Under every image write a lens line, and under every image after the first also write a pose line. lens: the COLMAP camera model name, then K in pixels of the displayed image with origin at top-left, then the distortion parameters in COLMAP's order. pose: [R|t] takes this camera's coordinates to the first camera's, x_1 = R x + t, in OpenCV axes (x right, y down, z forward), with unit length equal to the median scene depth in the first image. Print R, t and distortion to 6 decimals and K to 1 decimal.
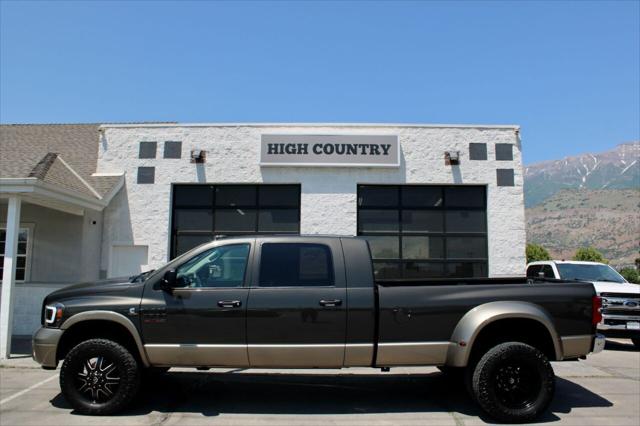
lens RADIAL K [[532.8, 0, 322.5], [0, 532.8, 211.8], [0, 0, 1]] dist [-0.154454, 0.139312]
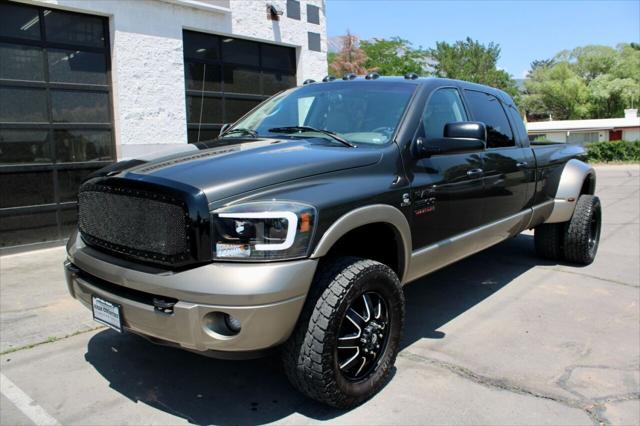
lens RADIAL K [[530.8, 0, 324.2], [0, 530.8, 214.3], [0, 0, 1]] dist [-0.159237, 0.148081]
pose [[0.640487, -0.117920, 0.758862, -0.403067], [-0.066093, 0.976011, 0.207445, 0.043417], [-0.765120, -0.183021, 0.617329, 0.331281]]
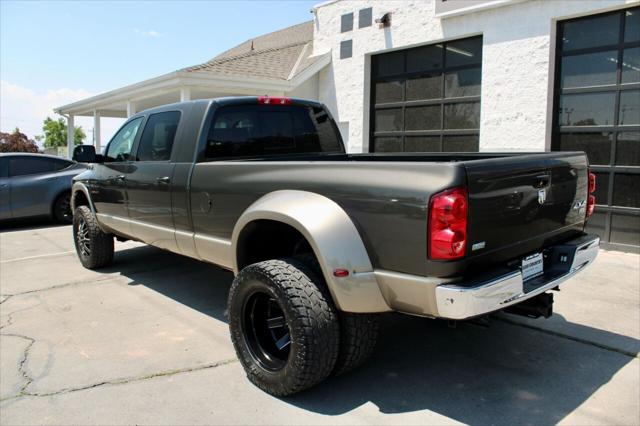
lens RADIAL K [[530.8, 0, 324.2], [0, 530.8, 214.3], [0, 0, 1]] dist [-0.159237, 0.148081]
pose [[0.652243, 0.084676, -0.753265, 0.397706], [0.091330, 0.977723, 0.188990, 0.042539], [0.752488, -0.192063, 0.629979, 0.304885]]
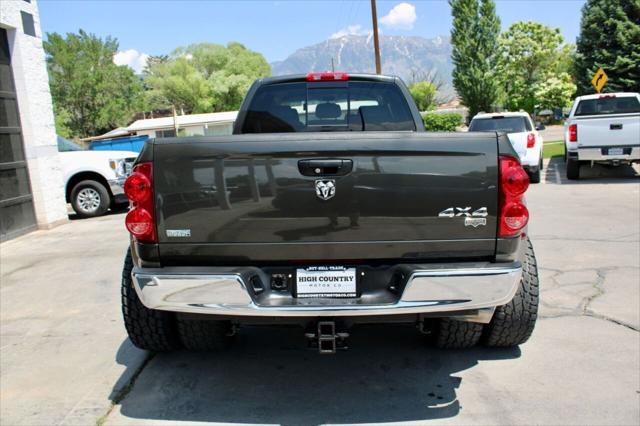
lens RADIAL K [[547.9, 0, 320.0], [0, 547.9, 213.0], [0, 0, 1]] dist [-0.173197, 0.165890]
pose [[-0.025919, -0.161065, 0.986603, -0.484366], [-0.056866, 0.985574, 0.159403, 0.064312], [-0.998045, -0.051973, -0.034704, 0.568150]]
